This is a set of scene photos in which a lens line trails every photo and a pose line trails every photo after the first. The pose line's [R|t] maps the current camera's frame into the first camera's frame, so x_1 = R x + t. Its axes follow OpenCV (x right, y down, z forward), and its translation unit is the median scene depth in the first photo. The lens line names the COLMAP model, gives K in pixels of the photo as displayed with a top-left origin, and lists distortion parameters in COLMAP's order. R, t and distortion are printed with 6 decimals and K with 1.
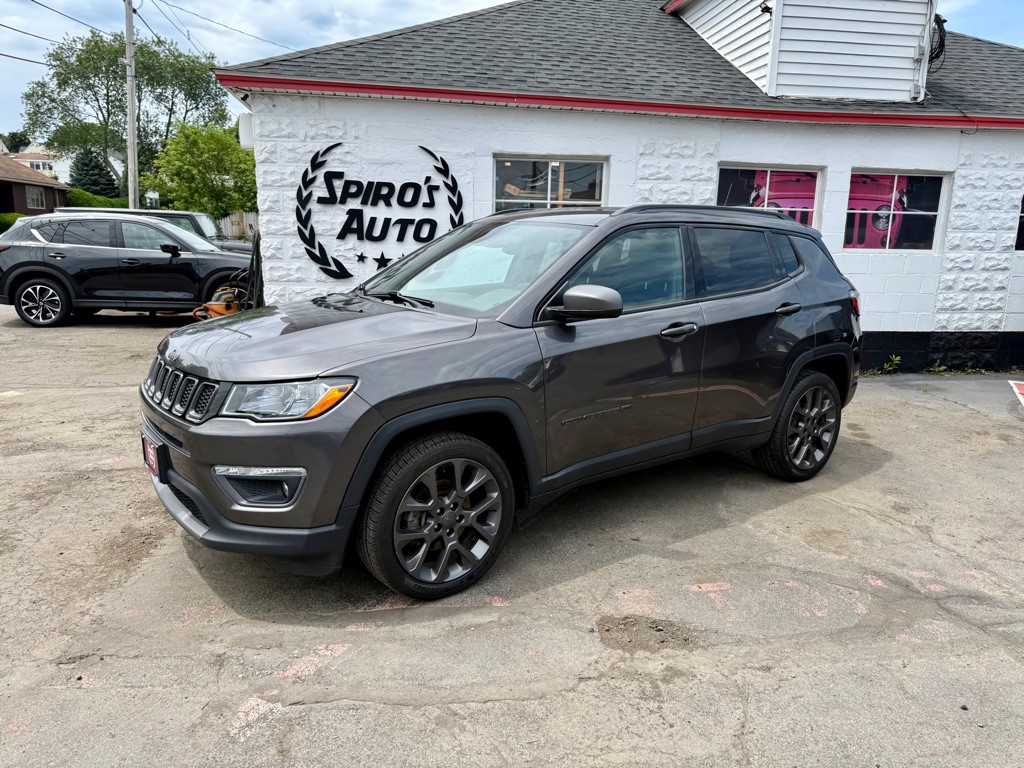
lens RADIAL K [[733.3, 0, 510.7], [0, 733.3, 389.3], [0, 0, 1]] dist [0.056357, -0.076065]
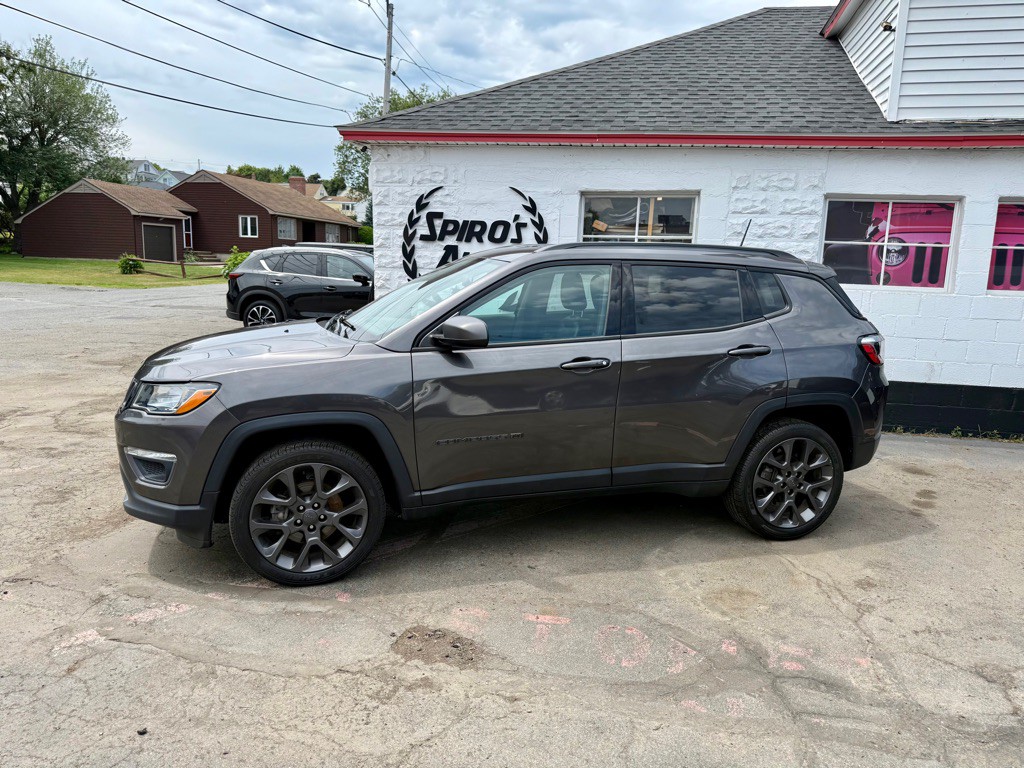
lens RADIAL K [[729.8, 0, 506.0], [0, 729.8, 385.8], [0, 0, 1]] dist [0.085526, -0.128253]
pose [[0.935723, 0.066840, -0.346344, 0.260717], [-0.083059, 0.996025, -0.032181, -0.005874], [0.342817, 0.058879, 0.937555, 0.011194]]
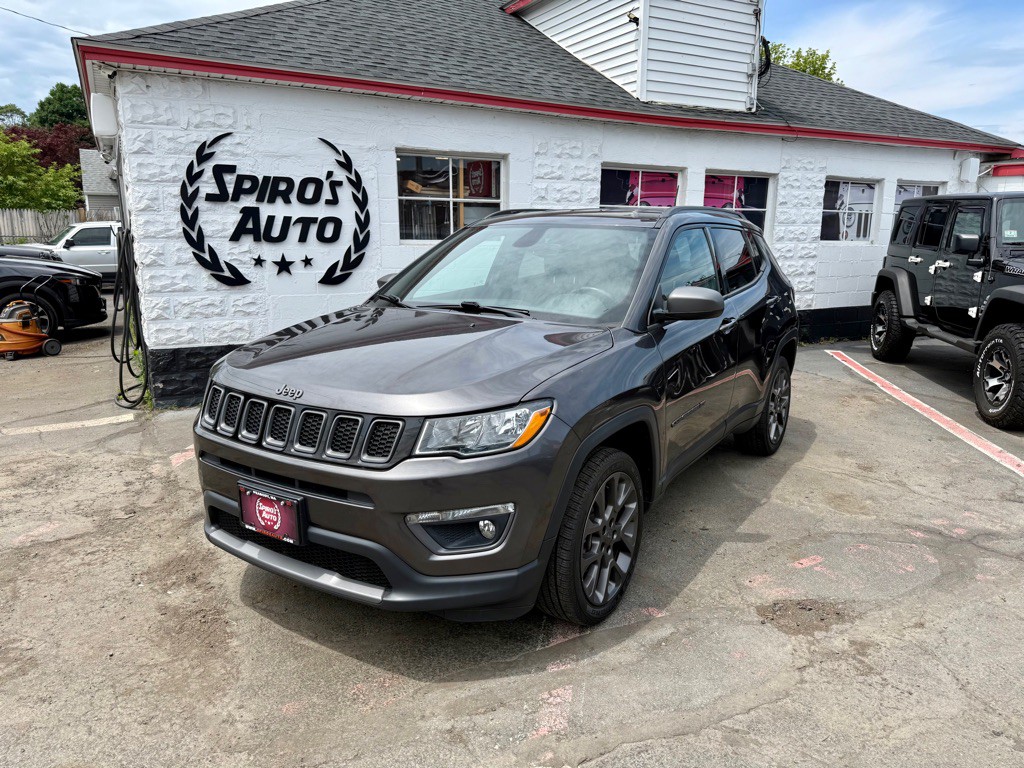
lens RADIAL K [[736.5, 0, 516.4], [0, 736.5, 384.3], [0, 0, 1]] dist [0.019303, -0.021584]
pose [[0.938413, -0.082915, 0.335418, -0.226880], [0.081767, 0.996497, 0.017572, -0.021732], [-0.335700, 0.010936, 0.941906, 0.058777]]
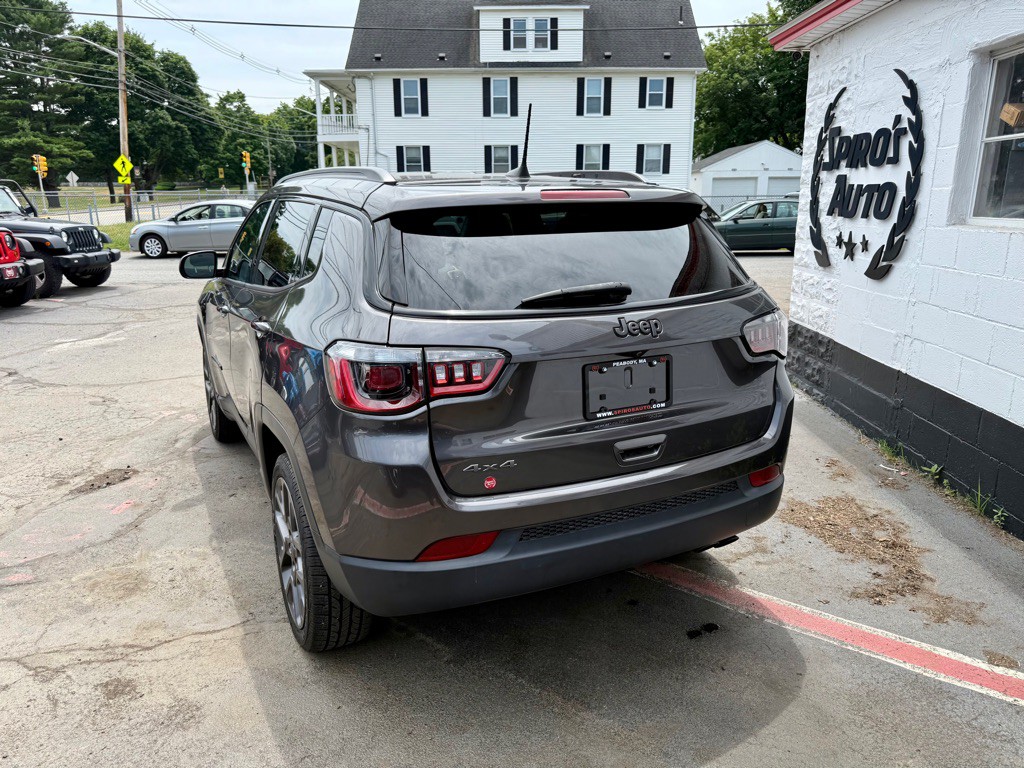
lens RADIAL K [[736.5, 0, 498.9], [0, 736.5, 382.5], [0, 0, 1]] dist [0.002500, -0.002941]
pose [[-0.182029, 0.217041, -0.959041, 0.606632], [-0.197274, 0.947444, 0.251860, -0.165890], [0.963301, 0.235040, -0.129646, 0.815472]]
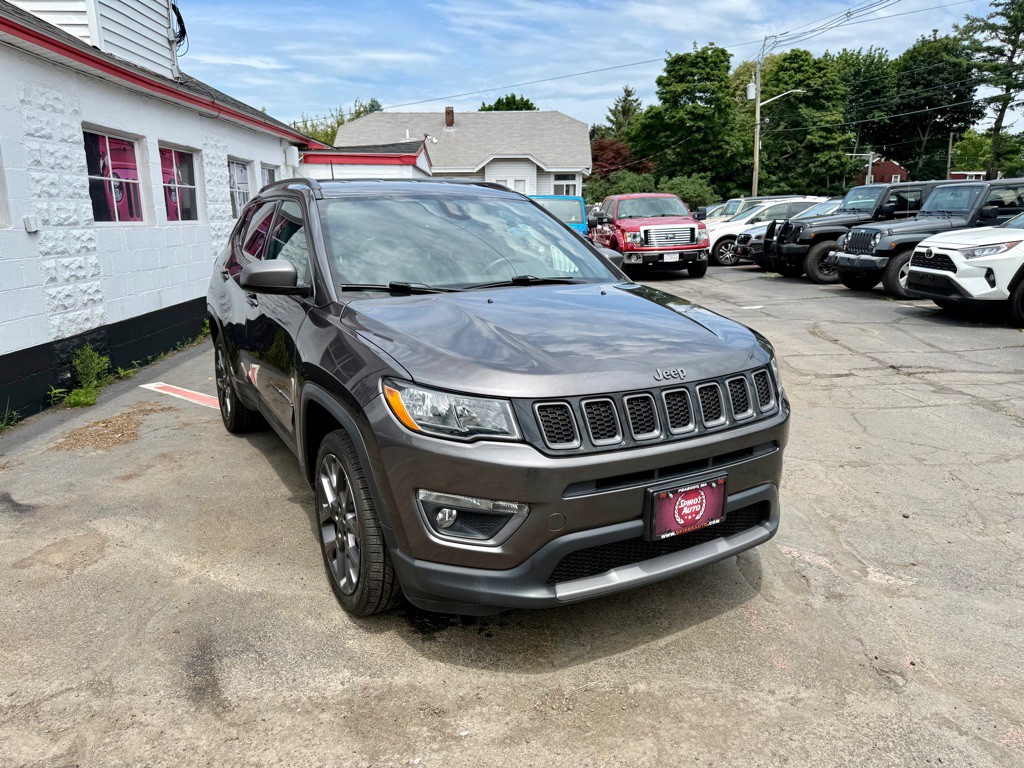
lens RADIAL K [[727.8, 0, 516.7], [0, 727.8, 373.3], [0, 0, 1]] dist [0.002376, -0.004822]
pose [[0.116157, -0.232203, 0.965707, -0.554151], [0.210541, 0.955949, 0.204532, -0.107899], [-0.970660, 0.179563, 0.159928, 0.476180]]
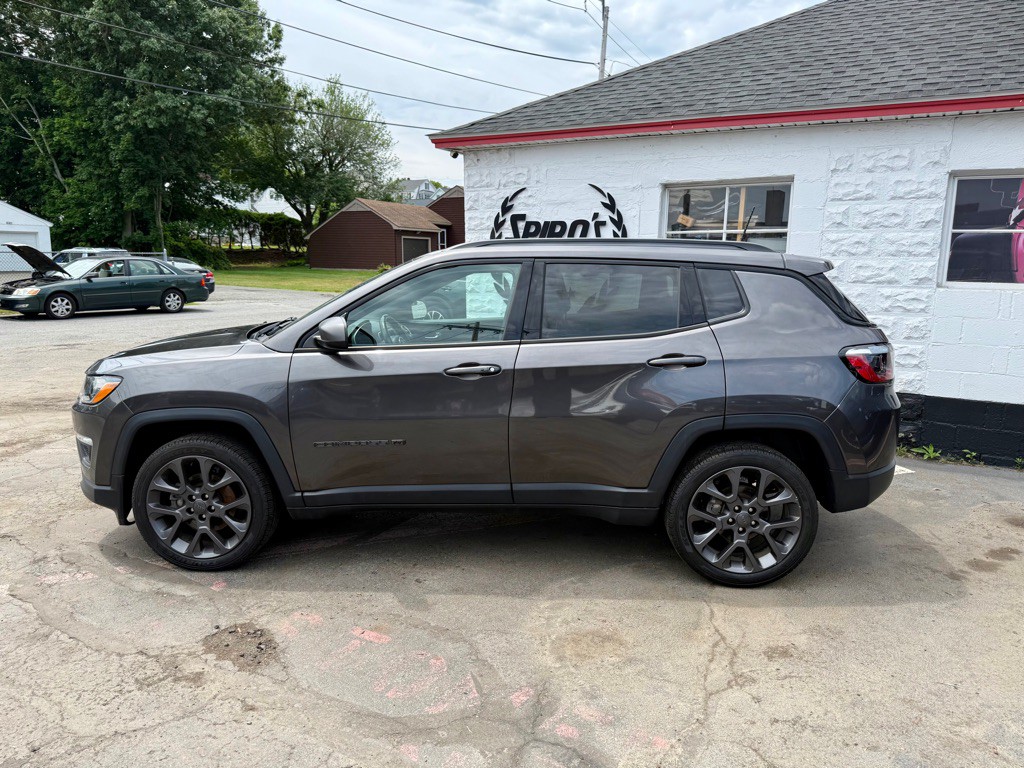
lens RADIAL K [[733.3, 0, 510.7], [0, 733.3, 389.3], [0, 0, 1]] dist [0.056357, -0.076065]
pose [[0.759951, 0.099251, -0.642358, 0.477352], [-0.127231, 0.991869, 0.002733, -0.036393], [0.637407, 0.079651, 0.766400, 0.170882]]
